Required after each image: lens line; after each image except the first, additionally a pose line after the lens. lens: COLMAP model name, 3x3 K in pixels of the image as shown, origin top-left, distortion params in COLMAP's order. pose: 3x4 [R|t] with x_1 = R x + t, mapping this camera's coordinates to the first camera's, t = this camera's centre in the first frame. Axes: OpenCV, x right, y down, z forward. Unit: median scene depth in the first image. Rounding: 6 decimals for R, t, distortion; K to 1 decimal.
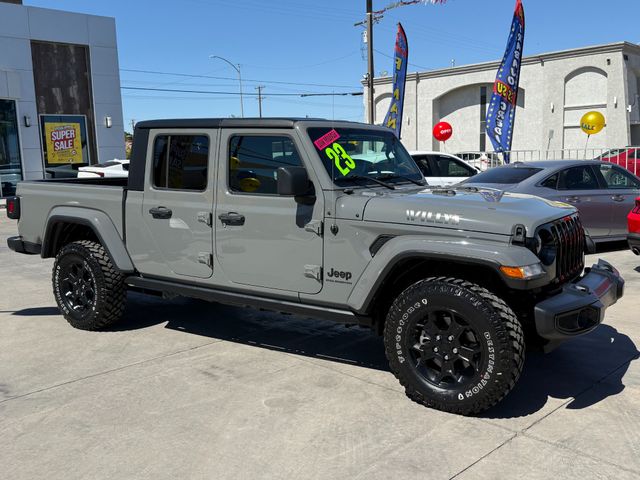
lens RADIAL K [[613.8, 0, 327.5], [0, 613.8, 234.6], [0, 0, 1]] dist [0.044487, 0.000000]
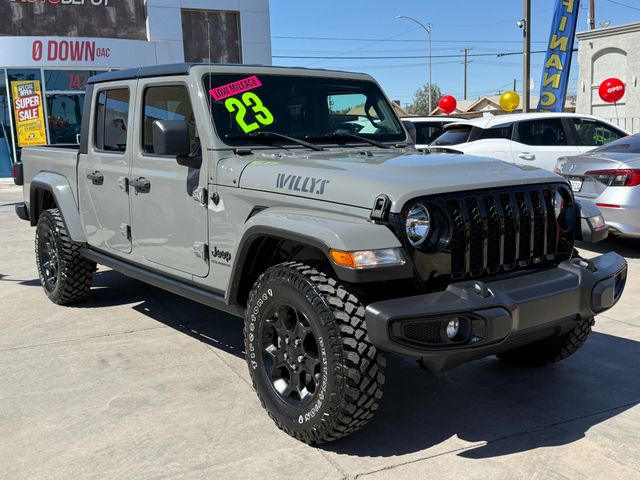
lens RADIAL K [[684.4, 0, 326.5], [0, 684.4, 242.4], [0, 0, 1]] dist [0.051043, 0.000000]
pose [[0.949558, 0.042808, -0.310657, 0.361831], [-0.032243, 0.998716, 0.039067, 0.007876], [0.311931, -0.027080, 0.949719, 0.155586]]
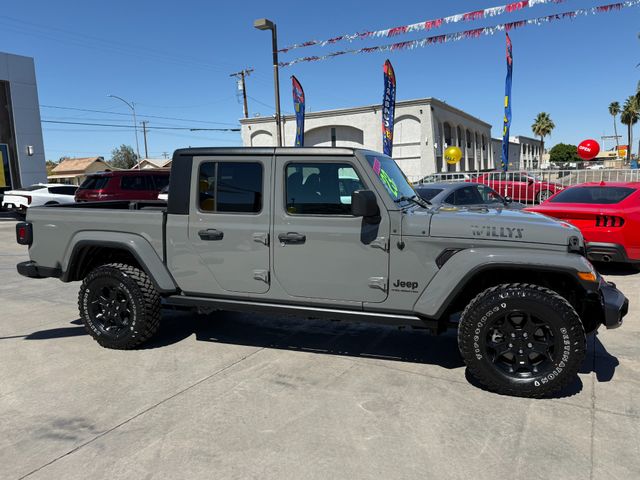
lens RADIAL K [[469.4, 0, 325.9], [0, 469.4, 239.2], [0, 0, 1]] dist [0.049421, -0.055029]
pose [[0.965951, -0.037739, 0.255957, -0.288335], [0.037774, 0.999275, 0.004780, -0.024140], [-0.255951, 0.005052, 0.966676, 0.162382]]
